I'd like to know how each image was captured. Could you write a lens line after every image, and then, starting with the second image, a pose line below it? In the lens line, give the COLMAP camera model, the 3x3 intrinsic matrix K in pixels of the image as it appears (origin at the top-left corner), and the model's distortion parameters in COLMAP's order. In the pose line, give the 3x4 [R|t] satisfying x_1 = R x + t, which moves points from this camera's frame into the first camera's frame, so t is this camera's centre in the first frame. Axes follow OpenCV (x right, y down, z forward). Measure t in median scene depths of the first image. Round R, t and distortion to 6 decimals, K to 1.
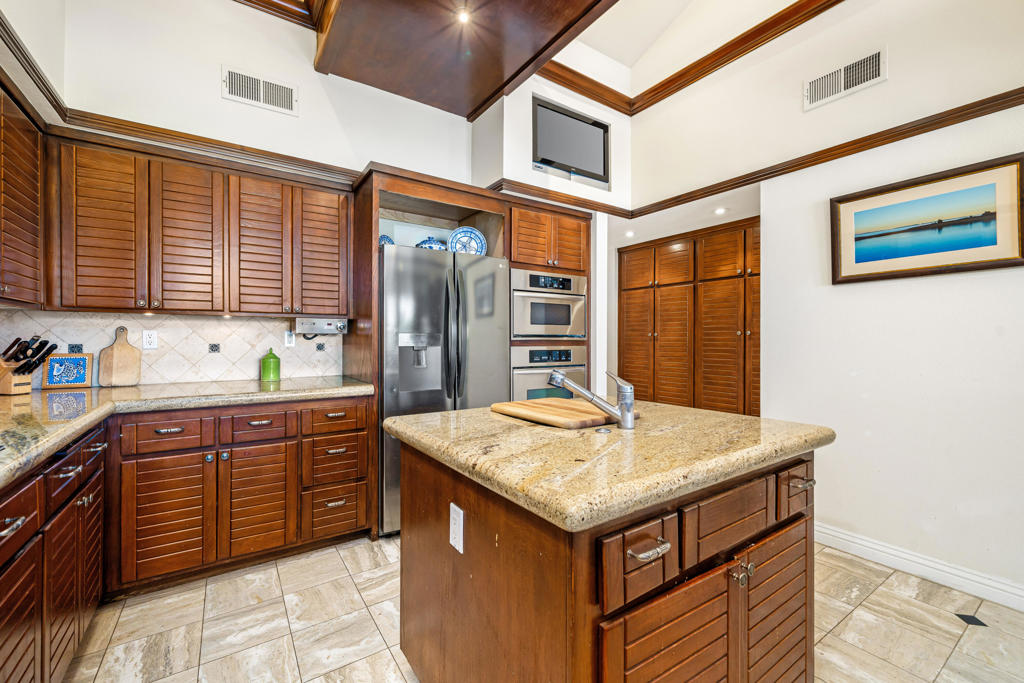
lens RADIAL K [[414.5, 0, 511.2], [0, 414.5, 337.6], [0, 0, 1]] dist [-0.000472, -0.000234]
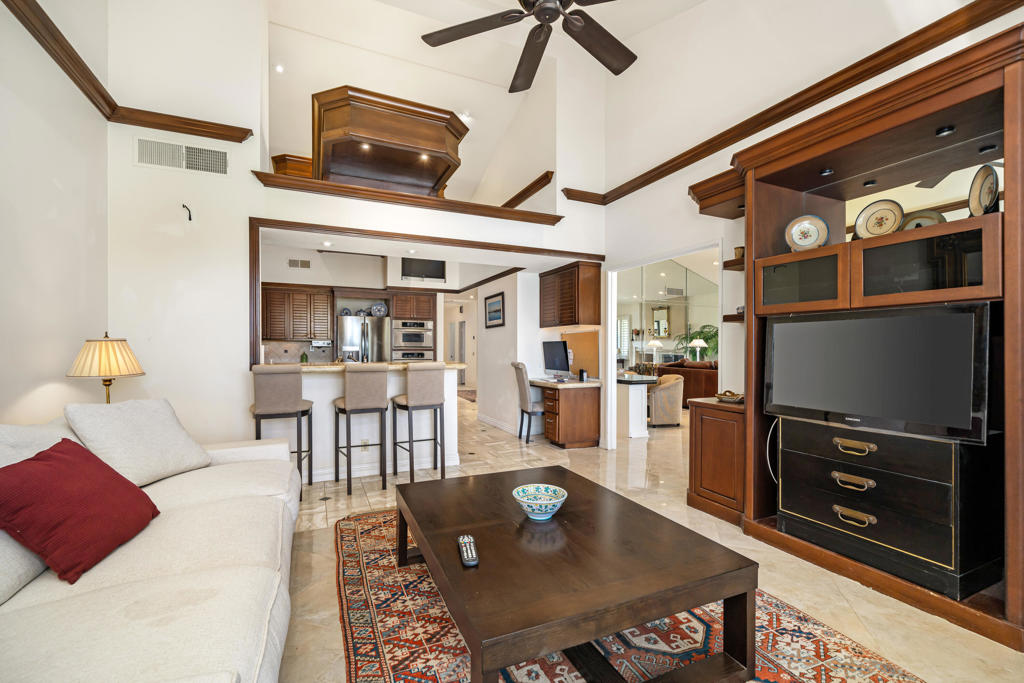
lens RADIAL K [[414.5, 0, 508.4], [0, 414.5, 350.0], [0, 0, 1]] dist [-0.000472, -0.000234]
pose [[0.986994, 0.000971, -0.160752, 1.084315], [0.000305, 0.999969, 0.007908, -0.004876], [0.160754, -0.007854, 0.986963, -1.355756]]
